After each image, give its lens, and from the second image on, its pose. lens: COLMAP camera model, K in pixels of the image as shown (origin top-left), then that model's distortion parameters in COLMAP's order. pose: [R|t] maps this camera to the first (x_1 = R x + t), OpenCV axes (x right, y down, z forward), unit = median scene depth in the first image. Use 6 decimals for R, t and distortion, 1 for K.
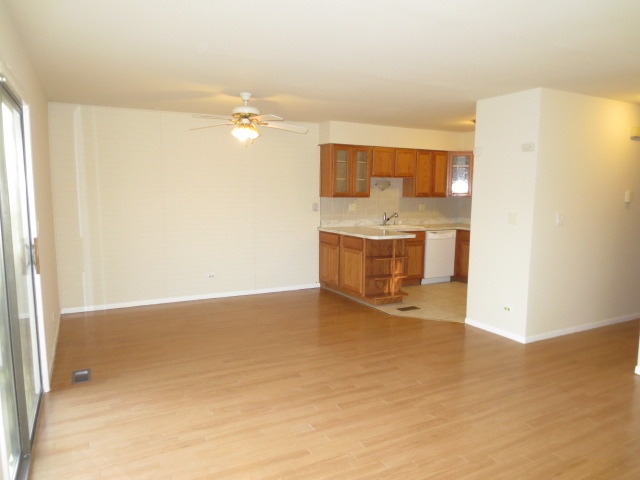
lens RADIAL K [[454.8, 0, 320.0], [0, 454.8, 240.0], [0, 0, 1]] dist [-0.017380, -0.000034]
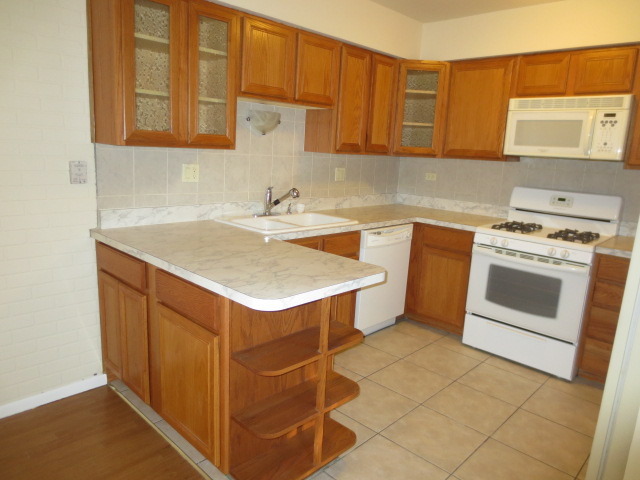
lens RADIAL K [[450.6, 0, 320.0], [0, 450.6, 240.0], [0, 0, 1]] dist [-0.030965, 0.003862]
pose [[0.949413, -0.024387, 0.313083, 0.057396], [-0.007040, 0.995077, 0.098856, -0.056292], [-0.313952, -0.096059, 0.944567, 0.617508]]
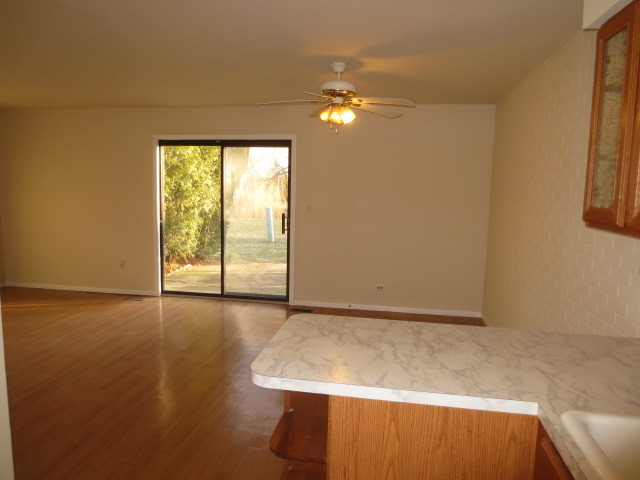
lens RADIAL K [[454.8, 0, 320.0], [0, 454.8, 240.0], [0, 0, 1]] dist [-0.017380, -0.000034]
pose [[-0.613956, 0.073191, -0.785939, 0.325597], [-0.116390, 0.976414, 0.181850, -0.112792], [0.780712, 0.203123, -0.590957, 1.004618]]
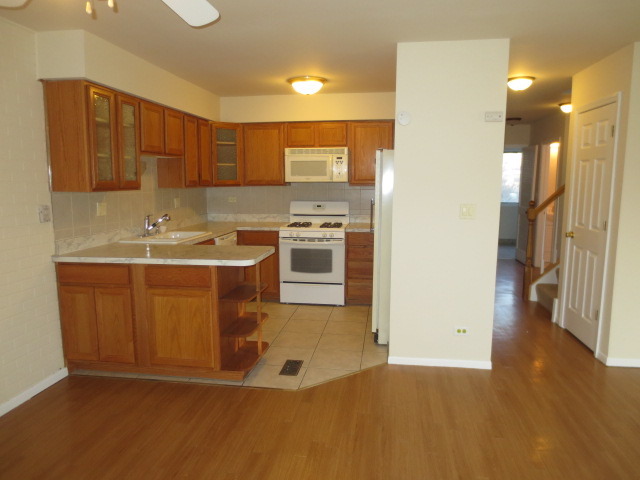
lens RADIAL K [[454.8, 0, 320.0], [0, 454.8, 240.0], [0, 0, 1]] dist [-0.017380, -0.000034]
pose [[0.590839, -0.114949, 0.798559, -0.216144], [0.095884, 0.992788, 0.071965, -0.052138], [-0.801071, 0.034050, 0.597599, 0.497490]]
